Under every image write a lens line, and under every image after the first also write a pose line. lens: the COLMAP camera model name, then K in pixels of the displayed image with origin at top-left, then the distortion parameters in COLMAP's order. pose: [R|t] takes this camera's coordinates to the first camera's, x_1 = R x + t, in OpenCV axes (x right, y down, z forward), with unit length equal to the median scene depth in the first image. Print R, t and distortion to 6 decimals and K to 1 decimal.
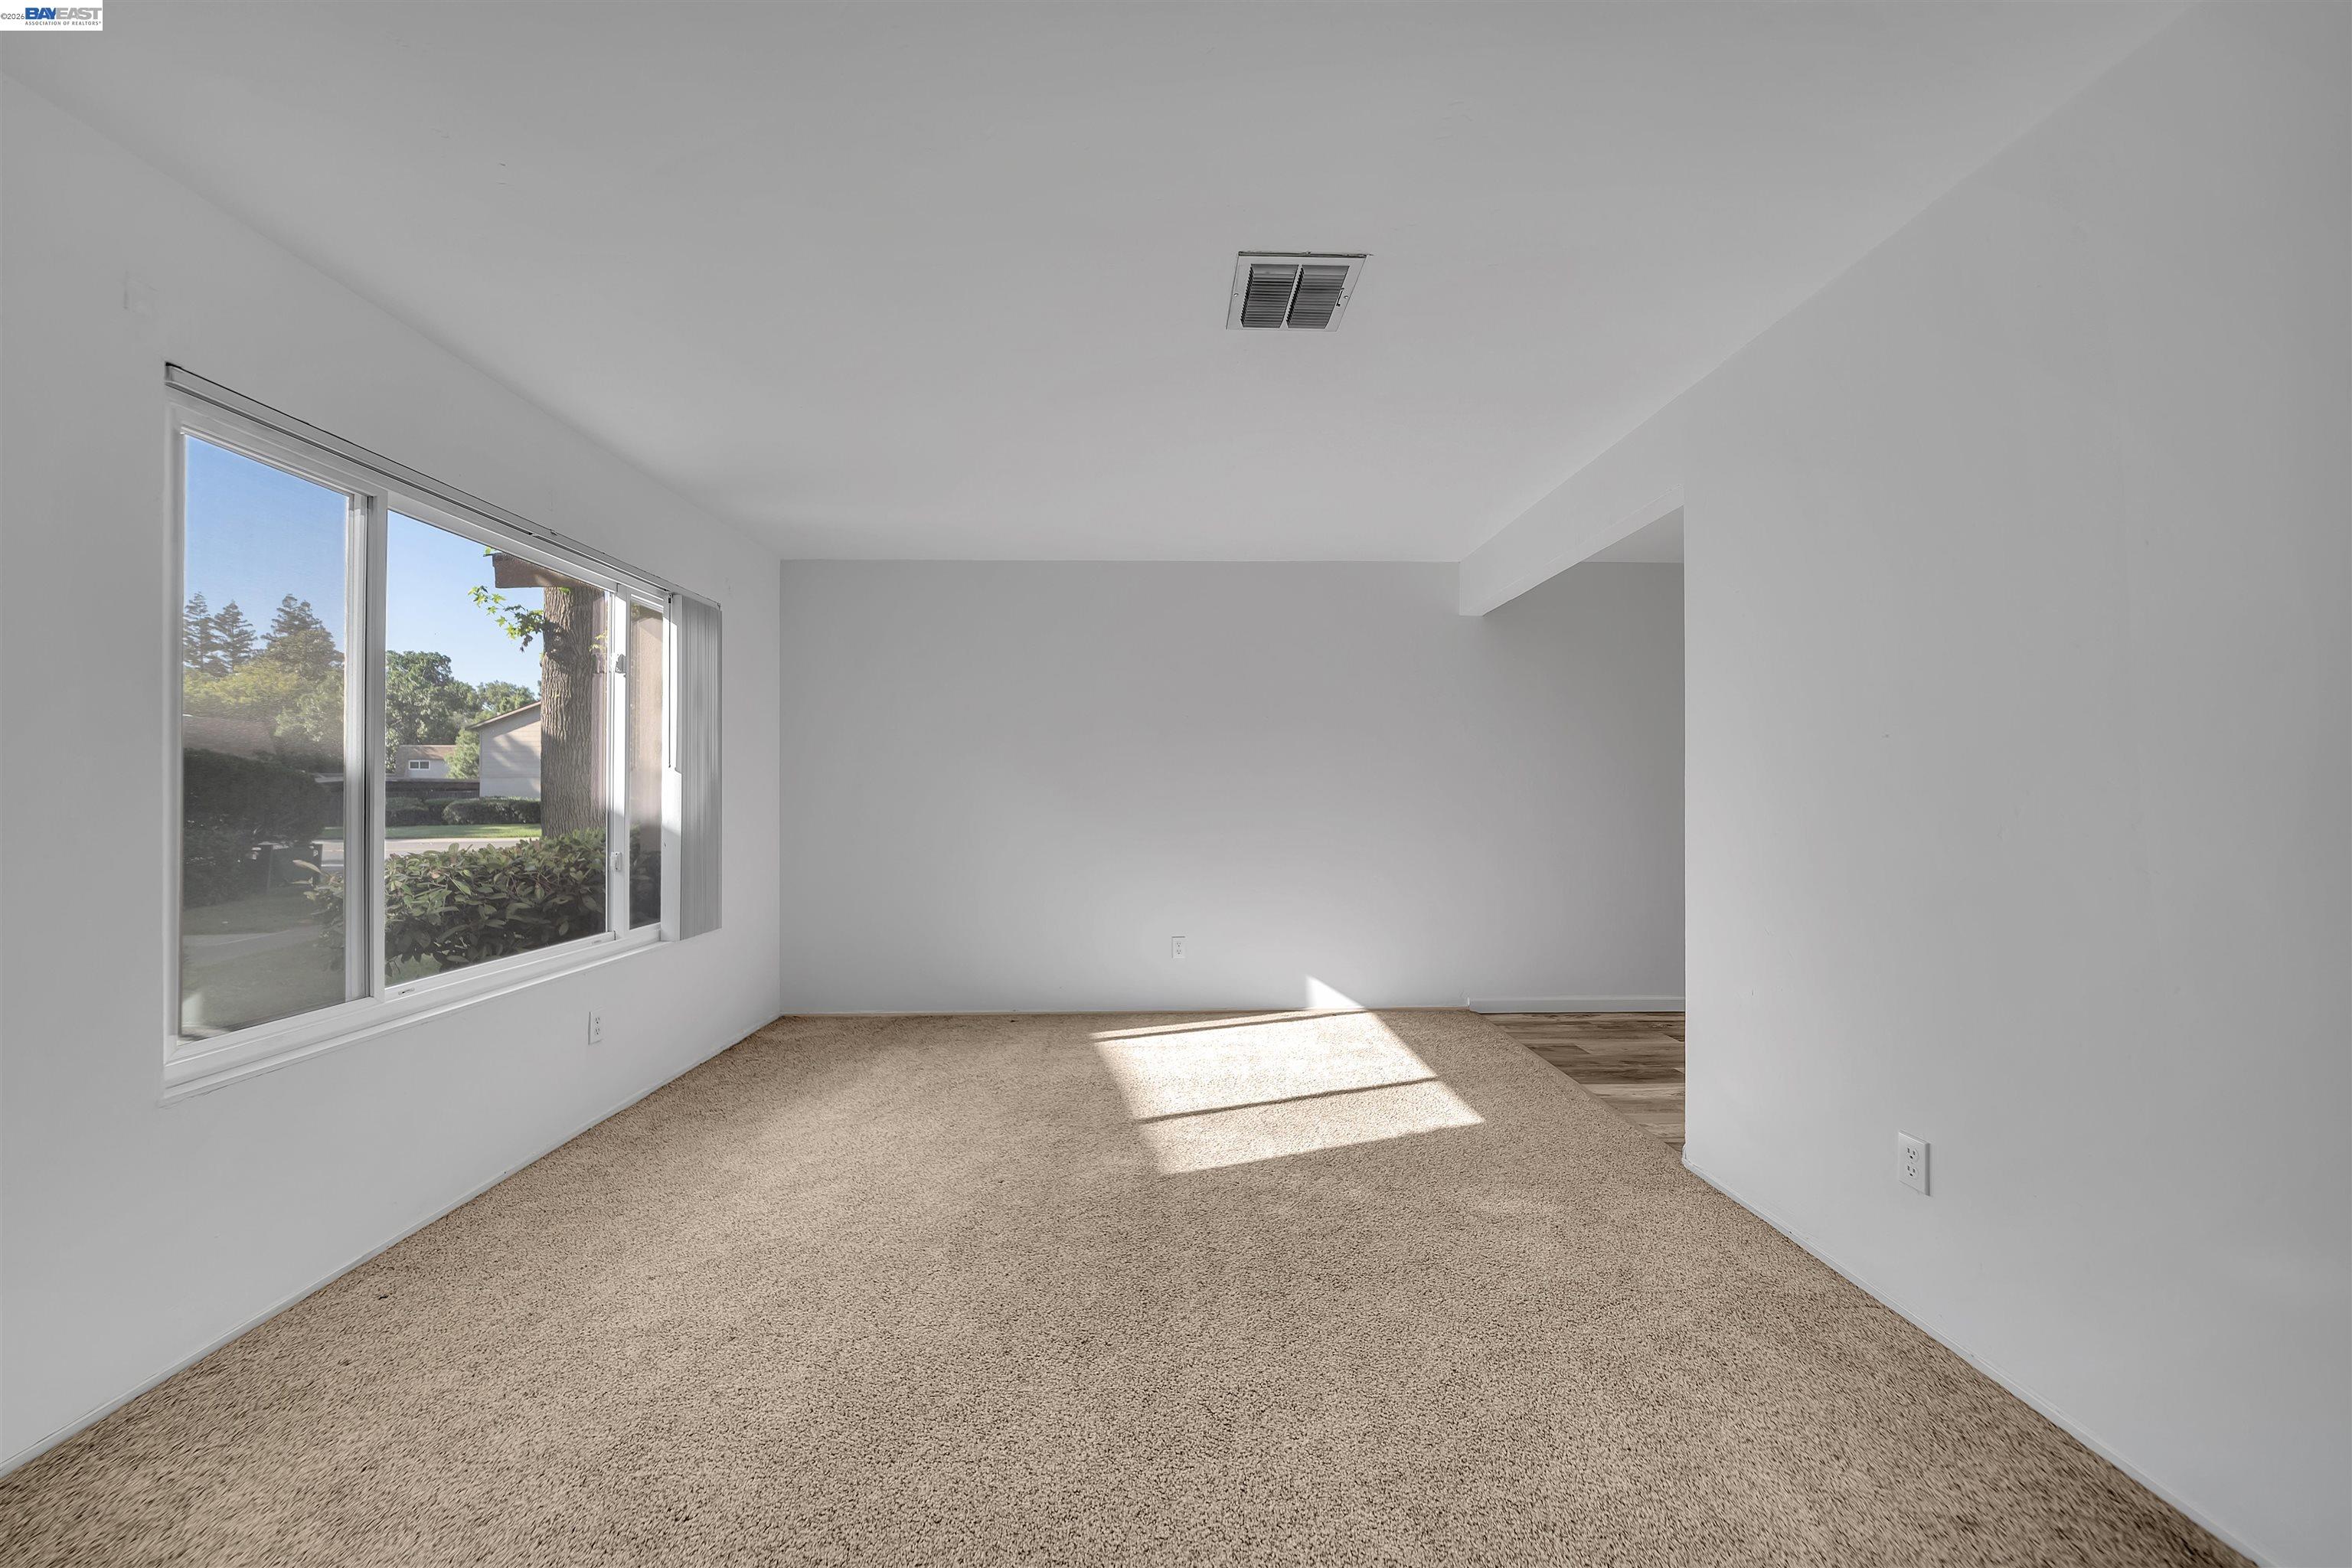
lens RADIAL K [[812.1, 0, 1174.7], [0, 812.1, 789.6], [0, 0, 1]] dist [0.000152, 0.000021]
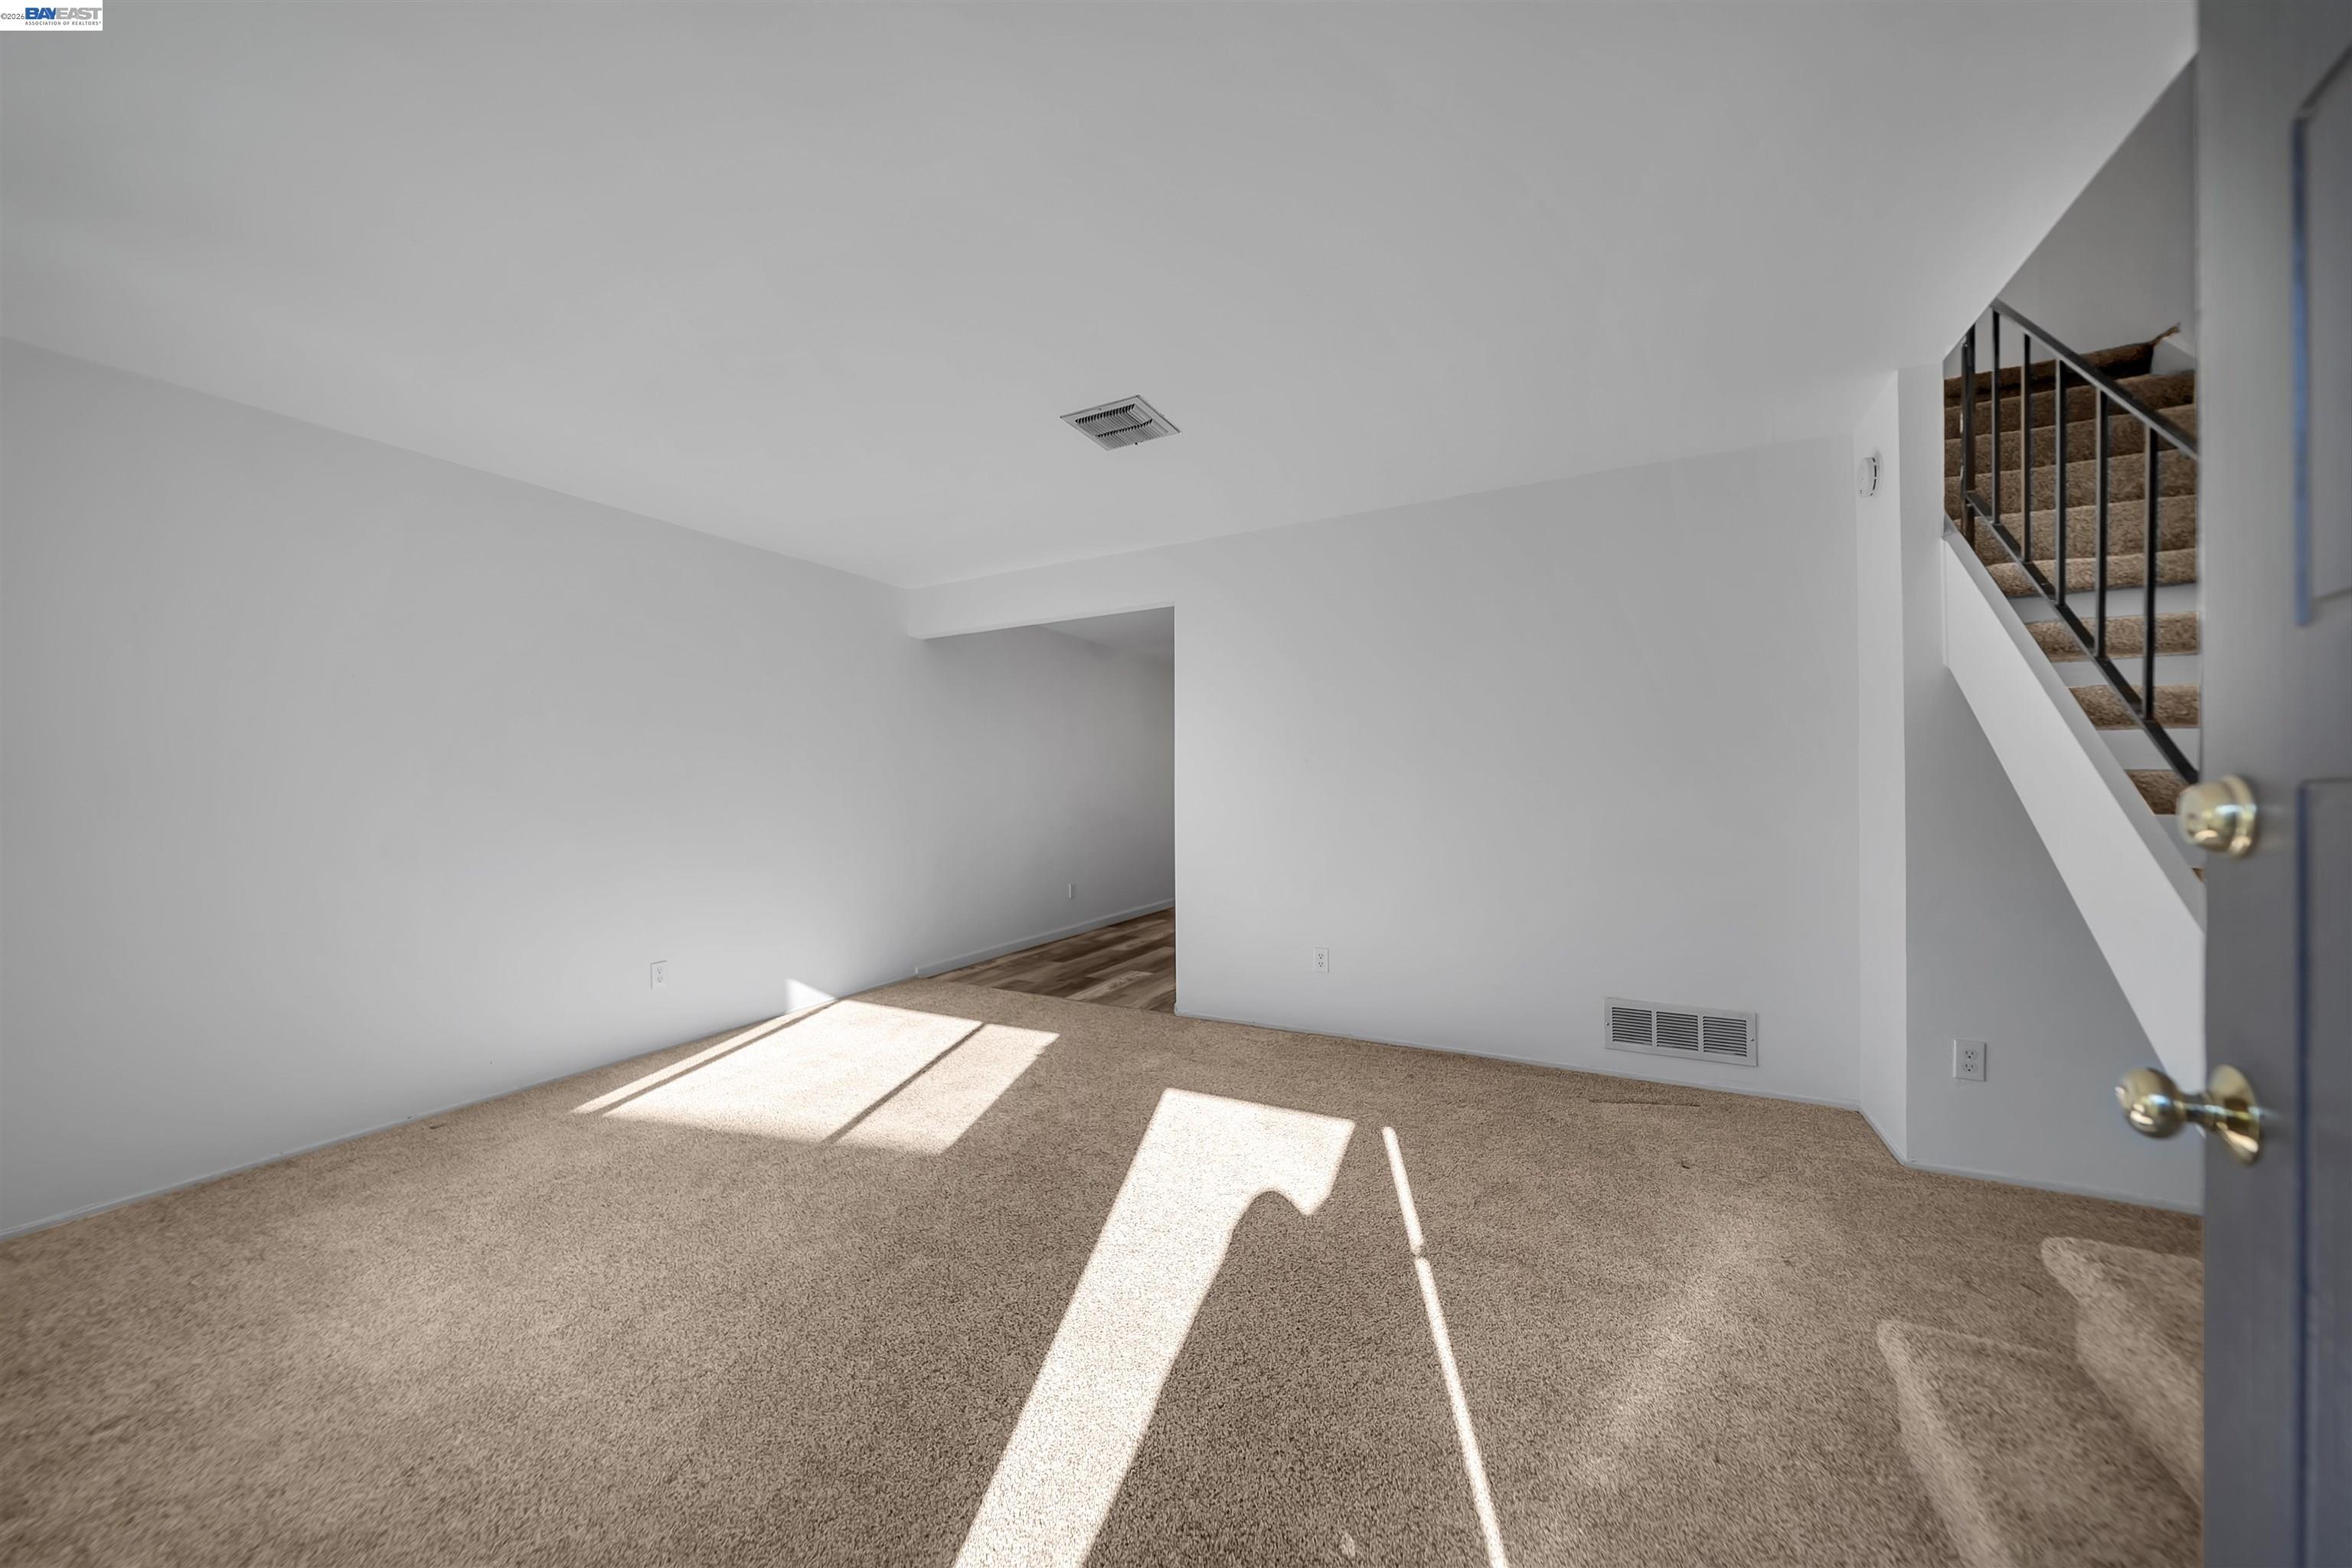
lens RADIAL K [[812.1, 0, 1175.0], [0, 812.1, 792.0], [0, 0, 1]] dist [0.000152, 0.000021]
pose [[0.464389, 0.003422, 0.885625, -0.496952], [-0.003643, 0.999991, -0.001953, 0.004611], [-0.885624, -0.002320, 0.464397, 0.136188]]
